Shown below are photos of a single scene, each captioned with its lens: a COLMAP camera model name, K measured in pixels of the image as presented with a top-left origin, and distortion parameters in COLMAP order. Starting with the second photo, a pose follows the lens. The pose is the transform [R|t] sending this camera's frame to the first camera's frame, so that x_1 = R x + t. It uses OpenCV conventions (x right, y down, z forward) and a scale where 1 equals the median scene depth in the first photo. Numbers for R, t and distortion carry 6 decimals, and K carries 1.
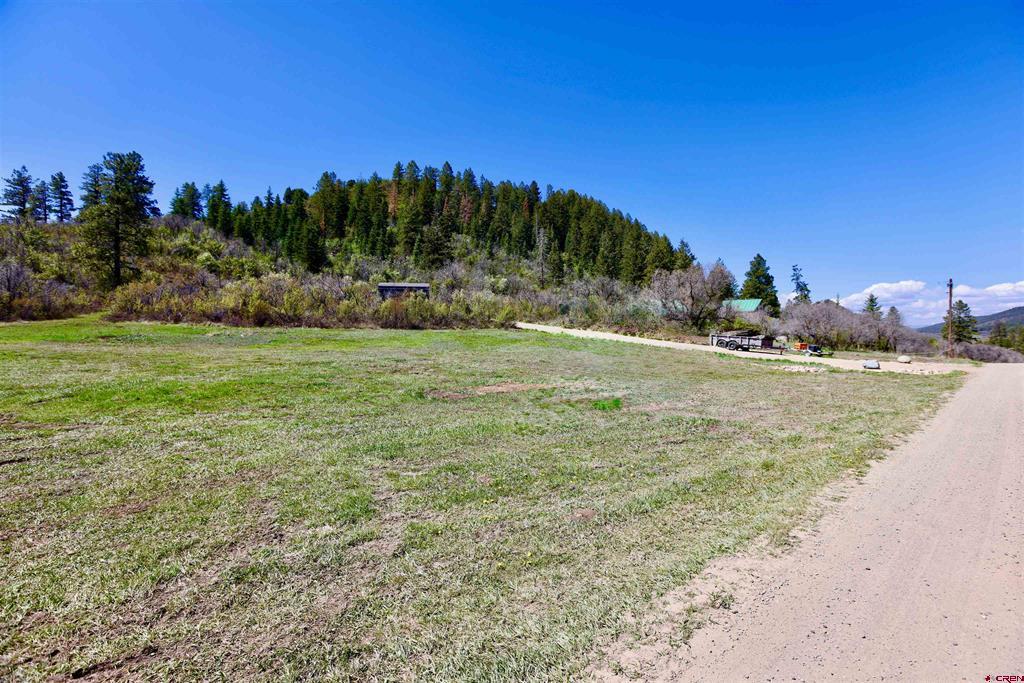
lens RADIAL K [[465.6, 0, 520.8], [0, 465.6, 338.2], [0, 0, 1]] dist [-0.043690, 0.013611]
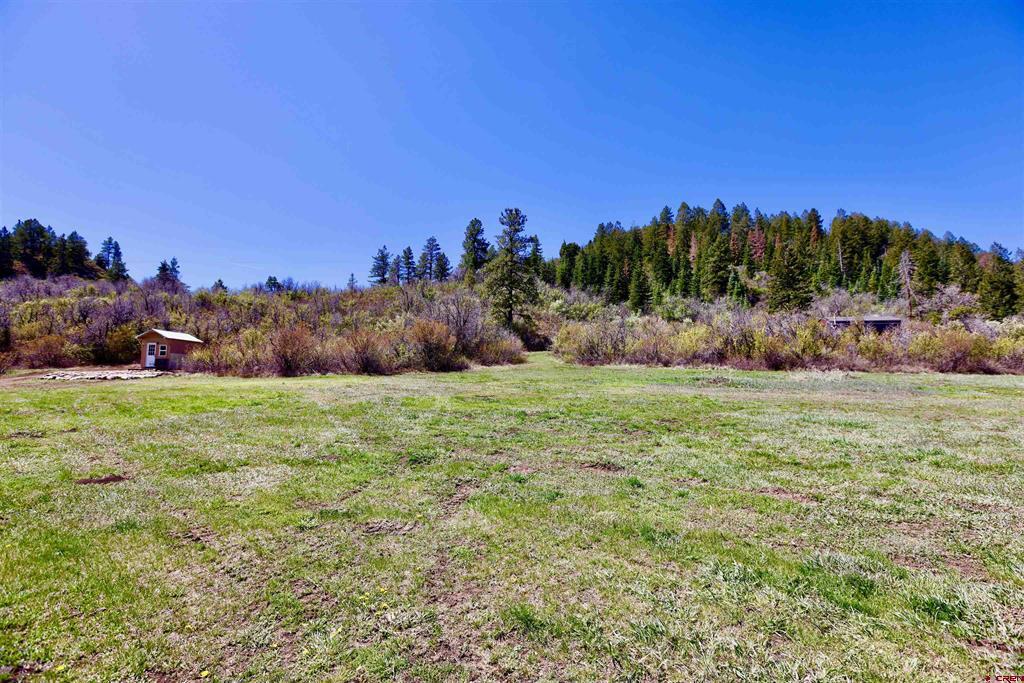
lens RADIAL K [[465.6, 0, 520.8], [0, 465.6, 338.2], [0, 0, 1]] dist [-0.043690, 0.013611]
pose [[0.898937, -0.030083, -0.437043, -0.366399], [-0.016883, 0.994519, -0.103183, 0.005722], [0.437752, 0.100134, 0.893502, 0.057413]]
